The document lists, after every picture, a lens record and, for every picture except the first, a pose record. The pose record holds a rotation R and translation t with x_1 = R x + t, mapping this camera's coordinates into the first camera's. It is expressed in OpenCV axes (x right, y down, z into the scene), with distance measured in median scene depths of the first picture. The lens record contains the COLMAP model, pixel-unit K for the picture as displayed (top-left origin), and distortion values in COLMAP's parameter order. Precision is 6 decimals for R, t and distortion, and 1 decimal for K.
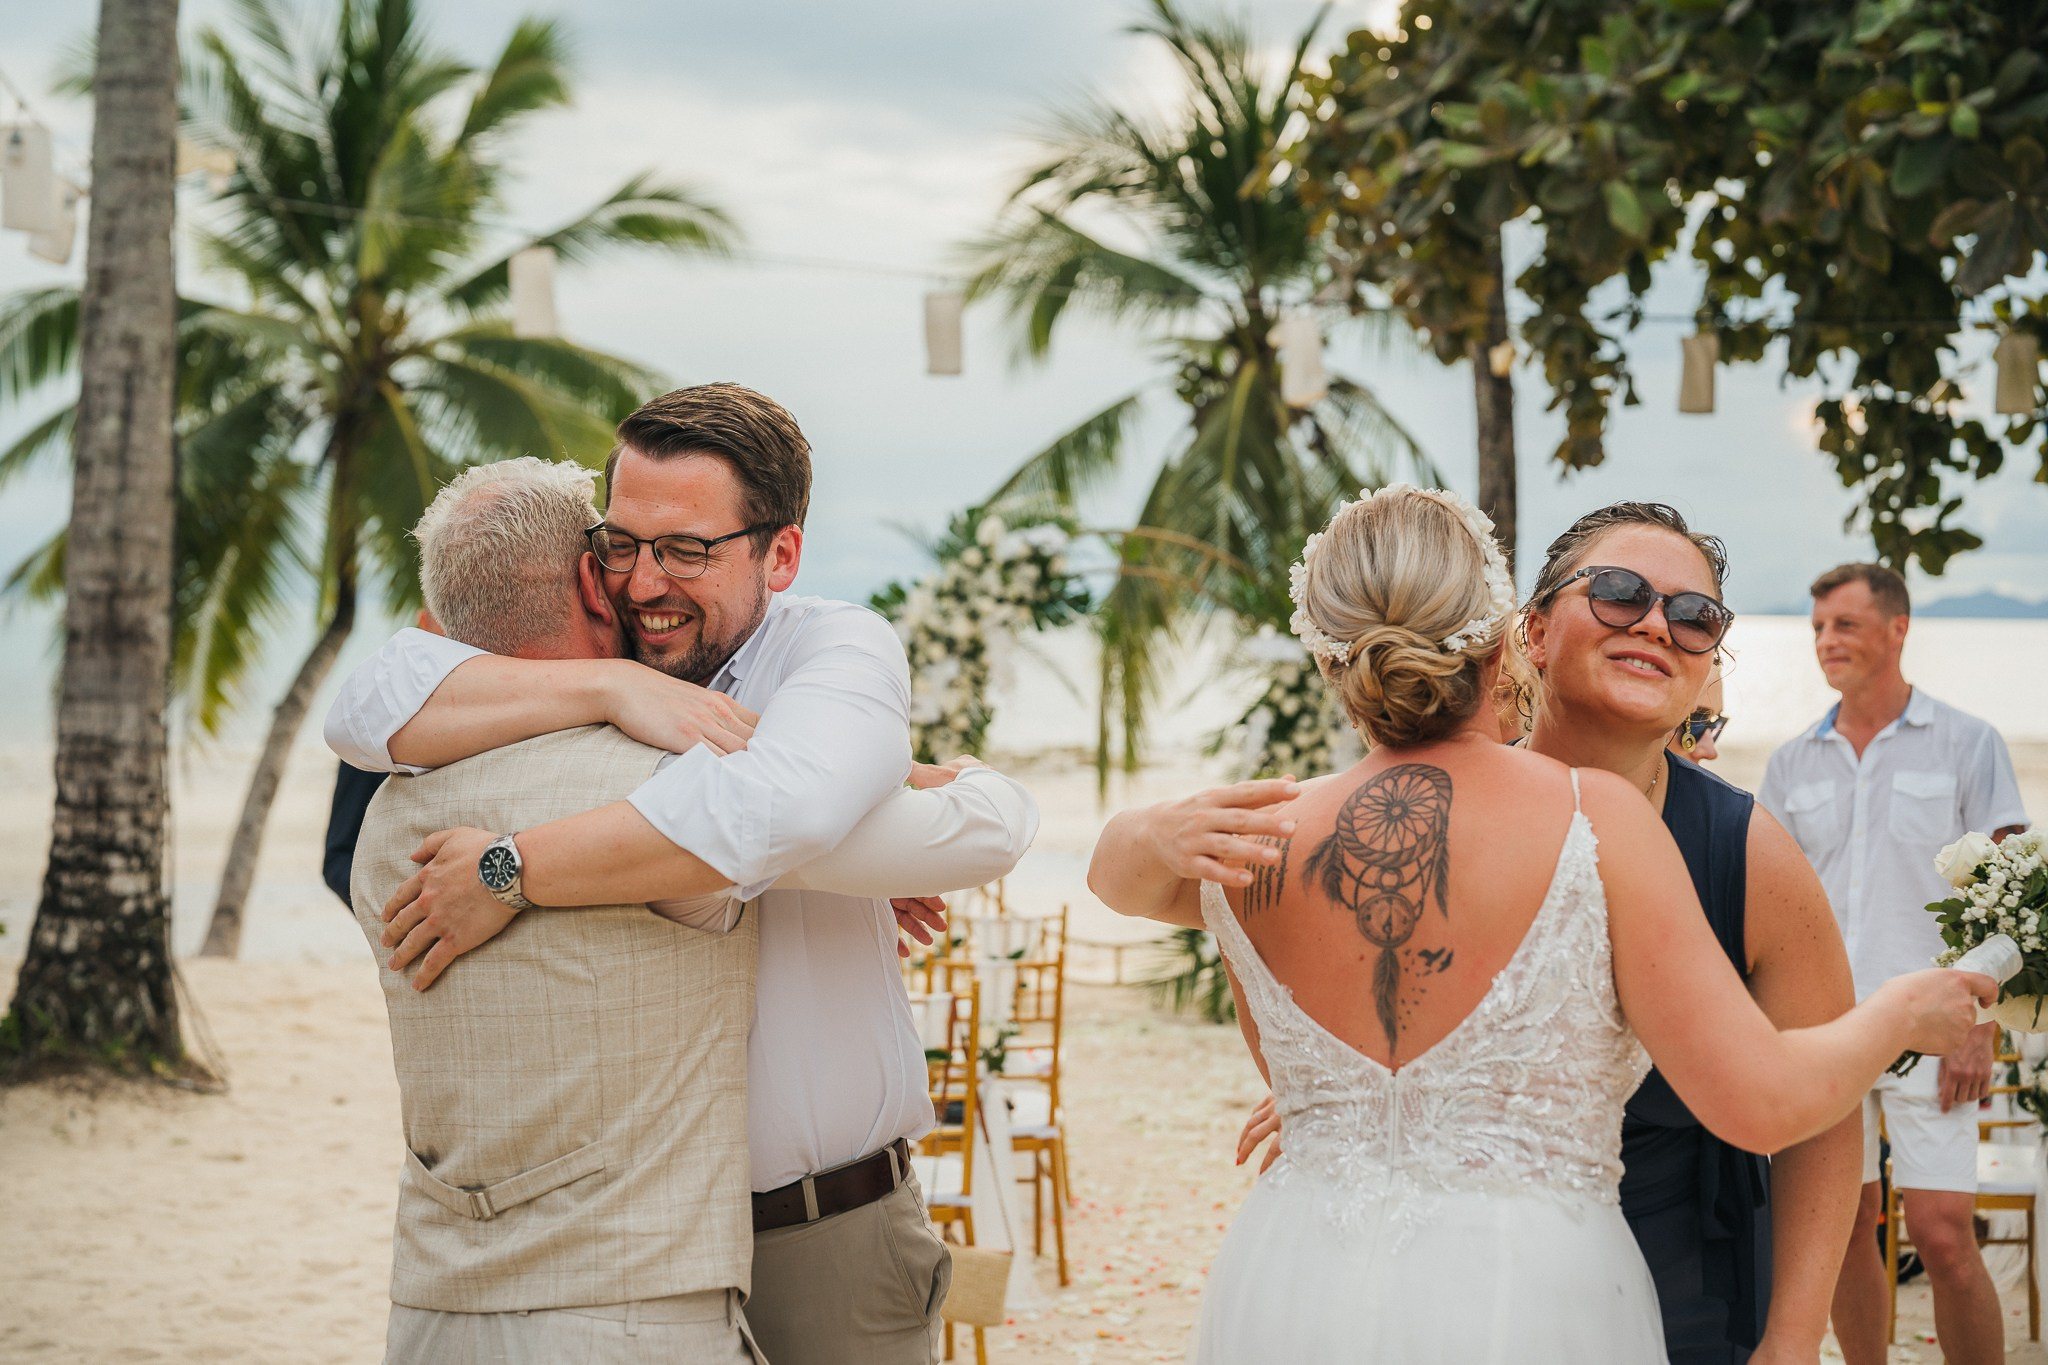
lens RADIAL K [[2825.8, 0, 995.0], [0, 2825.8, 684.0], [0, 0, 1]] dist [-0.007352, 0.357754]
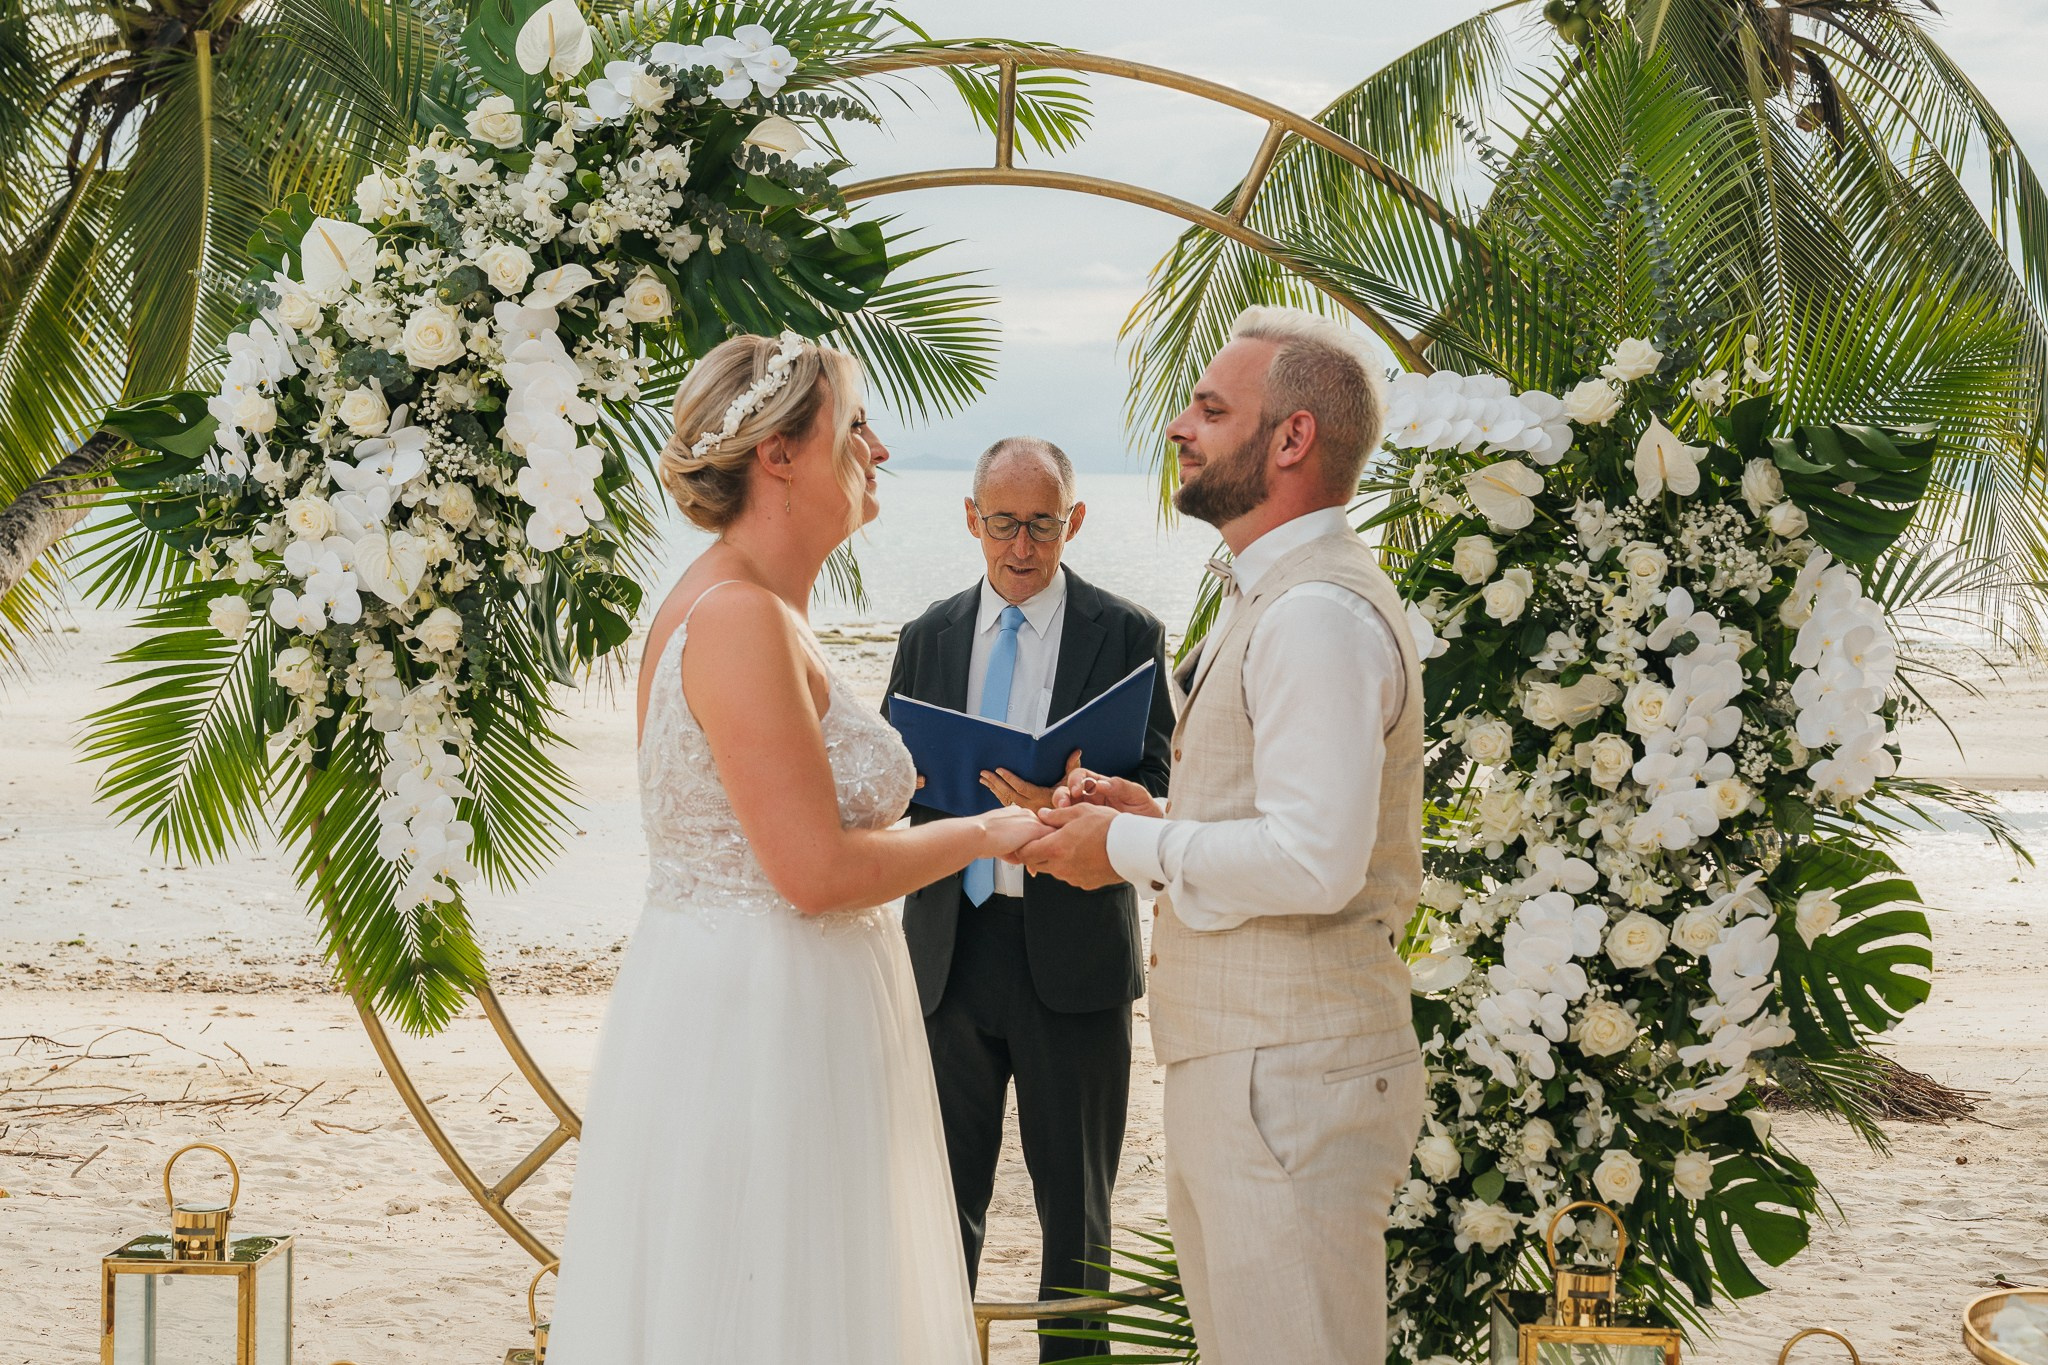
lens RADIAL K [[3165.7, 0, 957.0], [0, 3165.7, 620.5], [0, 0, 1]] dist [0.001447, 0.070856]
pose [[0.983383, 0.017334, -0.180713, 0.069950], [-0.014035, 0.999711, 0.019517, 0.002859], [0.180999, -0.016656, 0.983342, 0.417196]]
